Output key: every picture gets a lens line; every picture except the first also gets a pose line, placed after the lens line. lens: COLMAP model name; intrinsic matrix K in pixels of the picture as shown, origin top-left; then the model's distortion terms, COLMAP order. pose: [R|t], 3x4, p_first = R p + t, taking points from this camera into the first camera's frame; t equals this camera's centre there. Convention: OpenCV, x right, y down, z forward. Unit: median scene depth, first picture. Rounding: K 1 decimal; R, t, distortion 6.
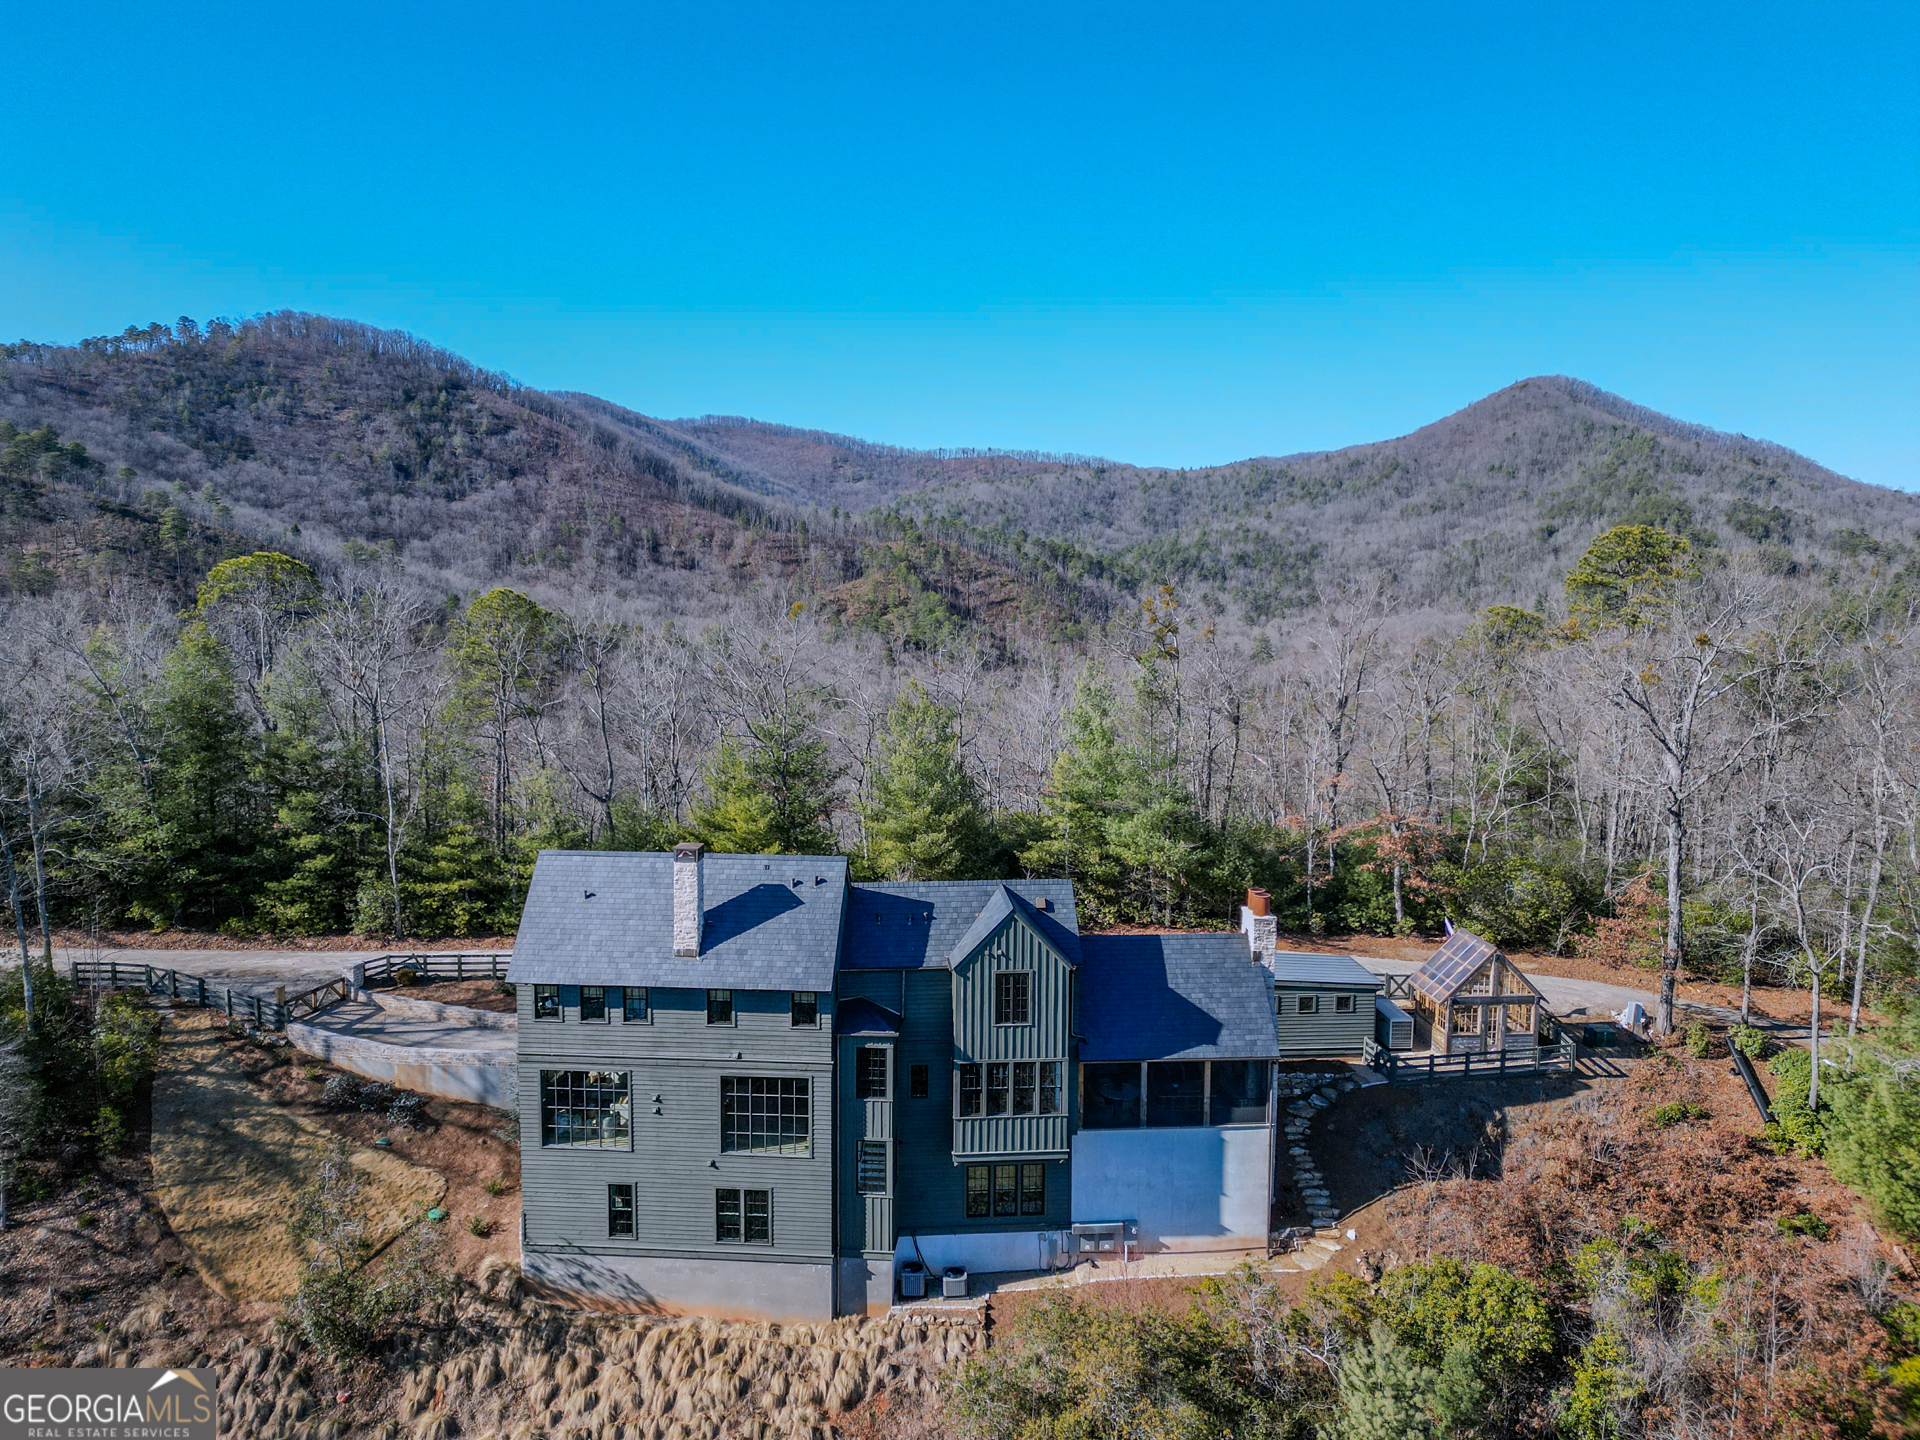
lens RADIAL K [[1304.0, 0, 960.0], [0, 1304.0, 720.0], [0, 0, 1]] dist [0.051450, -0.053055]
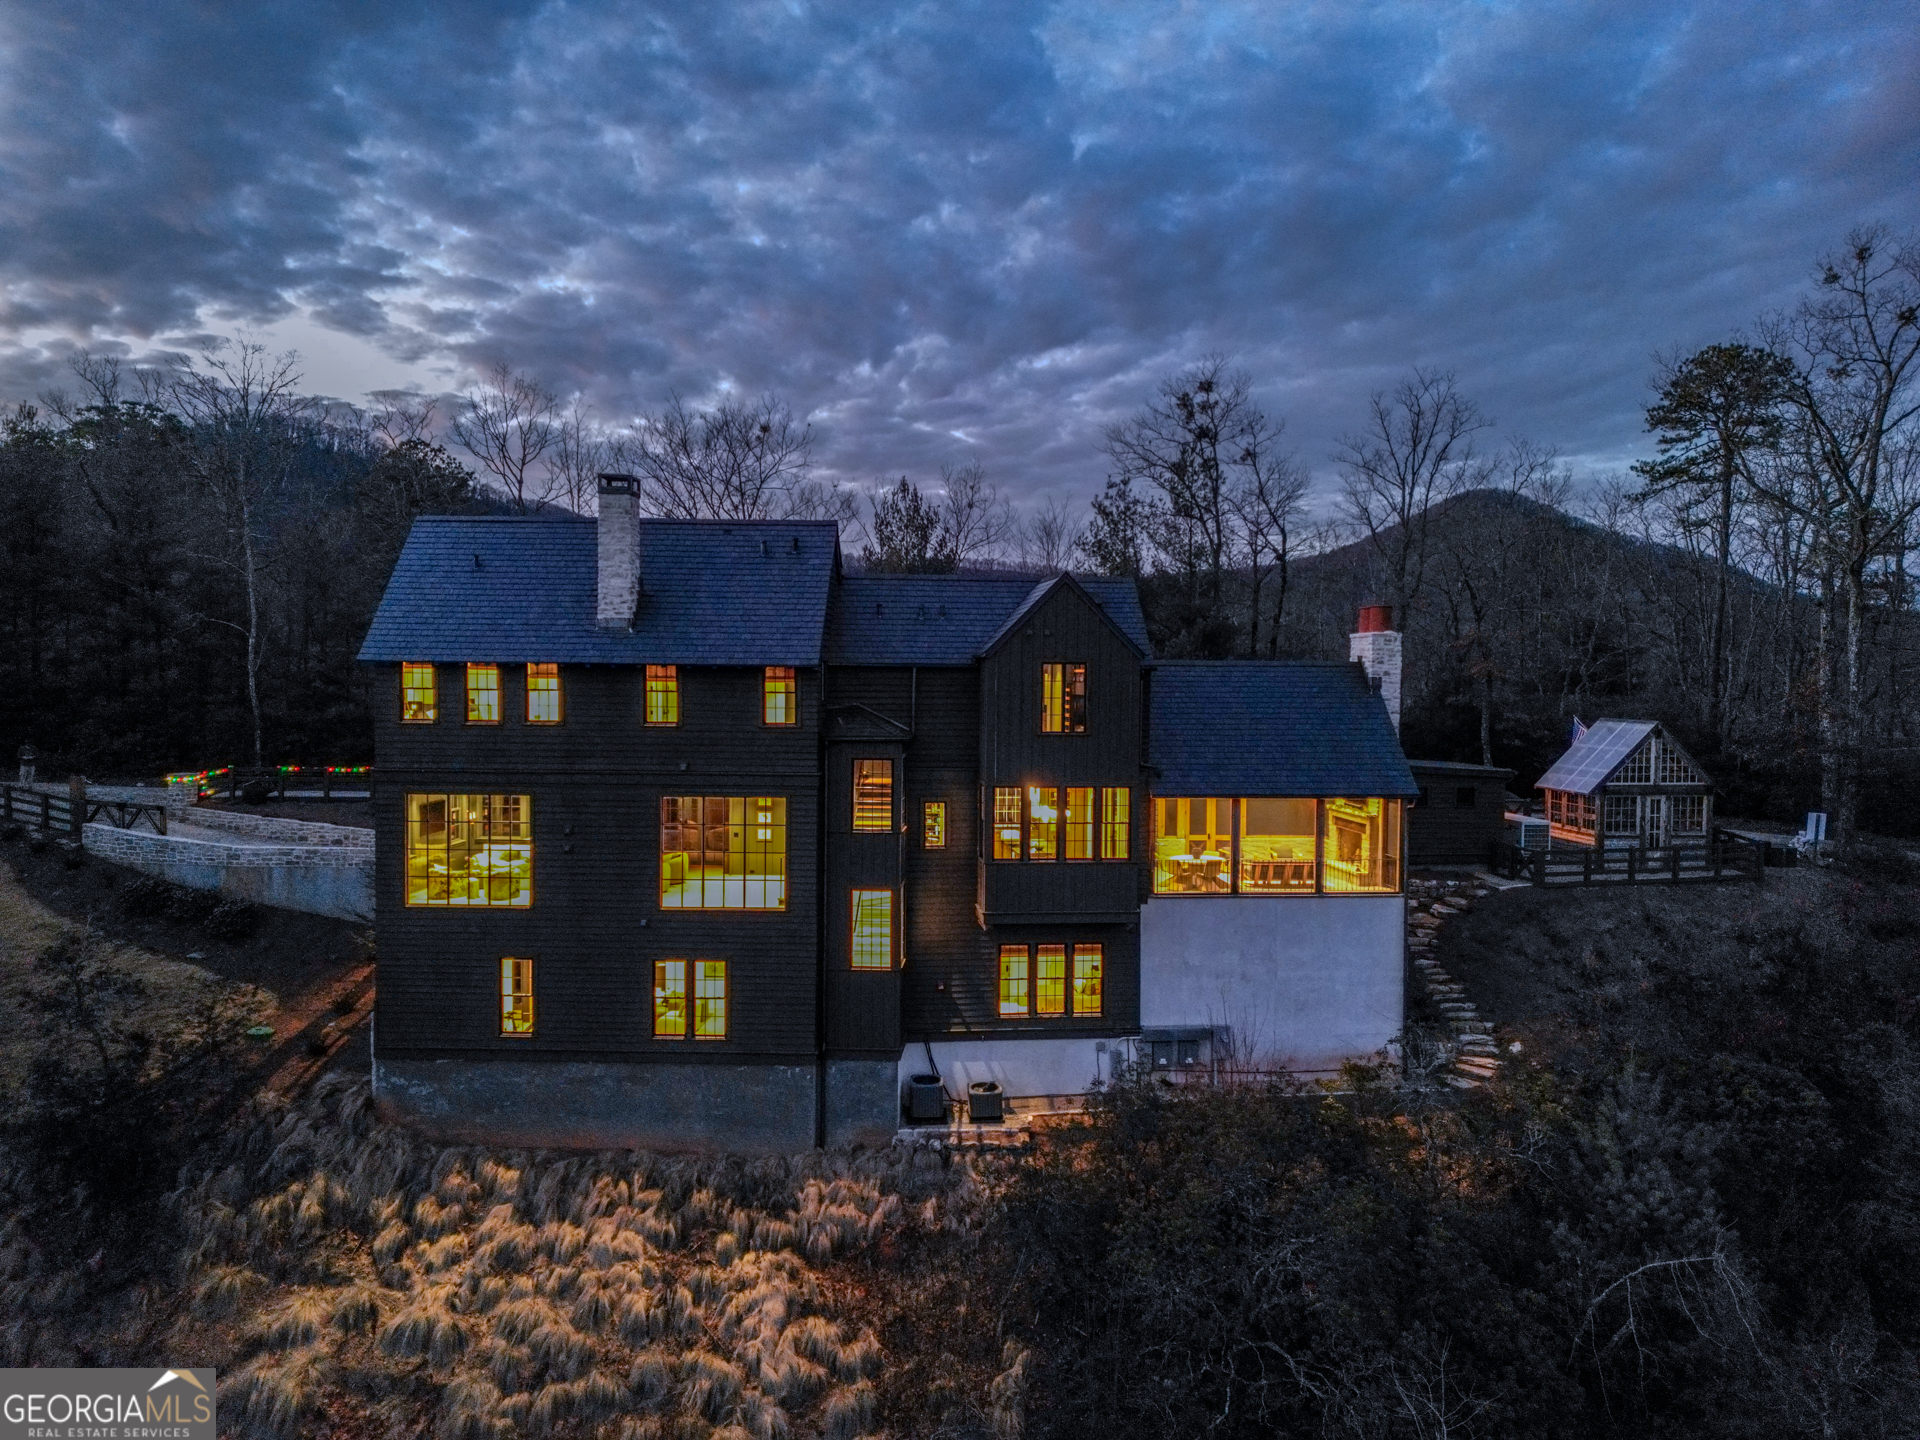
lens RADIAL K [[1304.0, 0, 960.0], [0, 1304.0, 720.0], [0, 0, 1]] dist [0.051450, -0.053055]
pose [[0.999477, -0.000512, 0.032328, -0.041326], [0.002825, 0.997434, -0.071535, 0.273427], [-0.032209, 0.071589, 0.996914, 0.272410]]
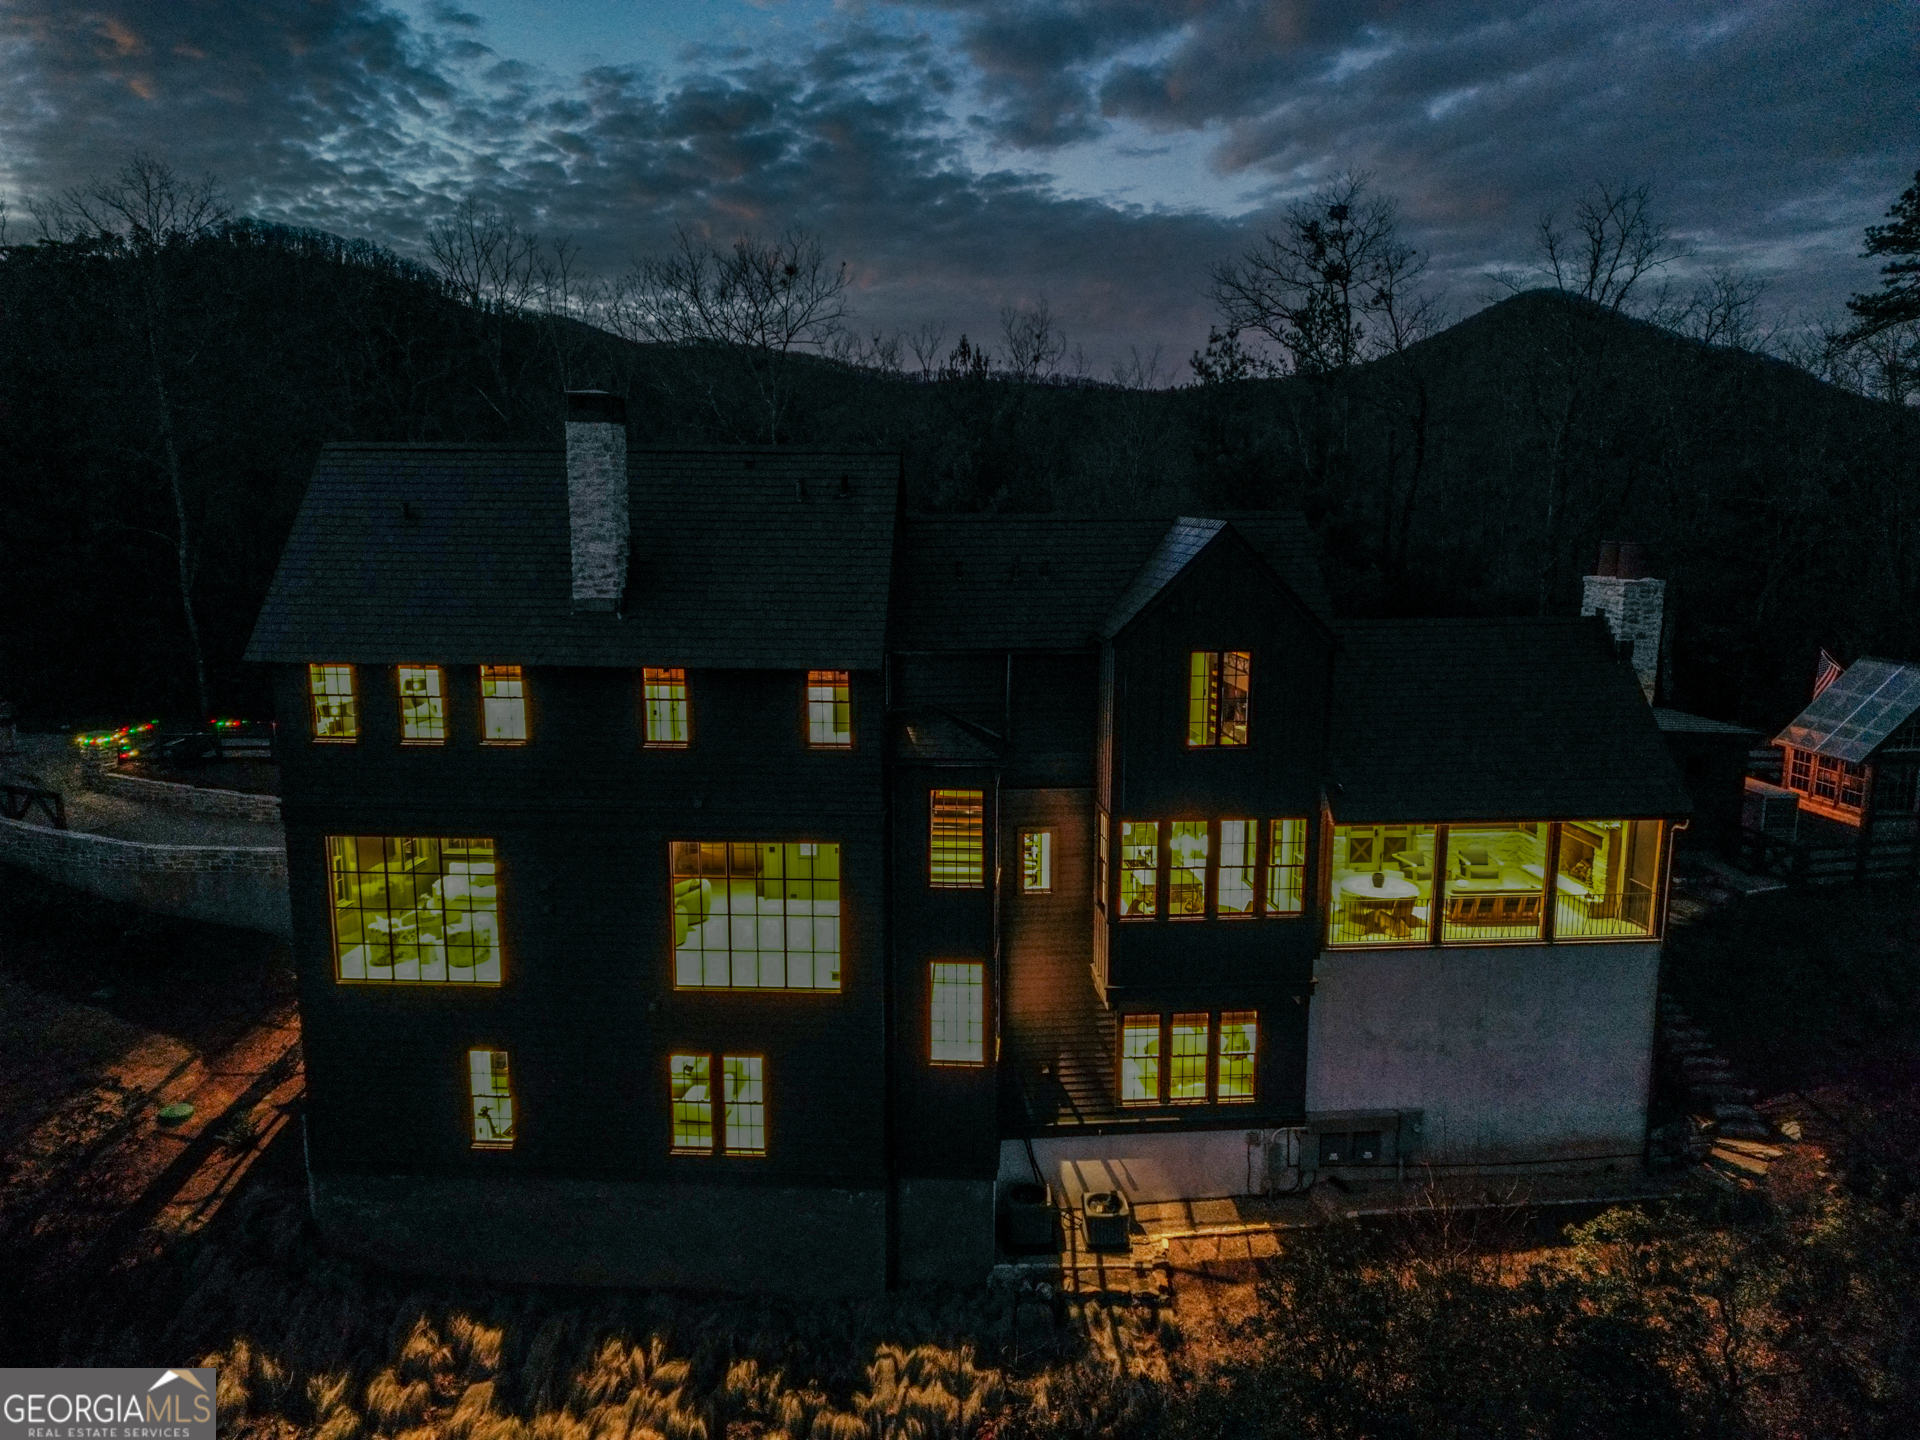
lens RADIAL K [[1327.8, 0, 960.0], [0, 1327.8, 720.0], [0, 0, 1]] dist [0.038194, -0.027648]
pose [[0.999937, -0.009083, 0.006659, -0.067643], [0.008672, 0.998205, 0.059260, 0.186773], [-0.007186, -0.059198, 0.998220, 0.457912]]
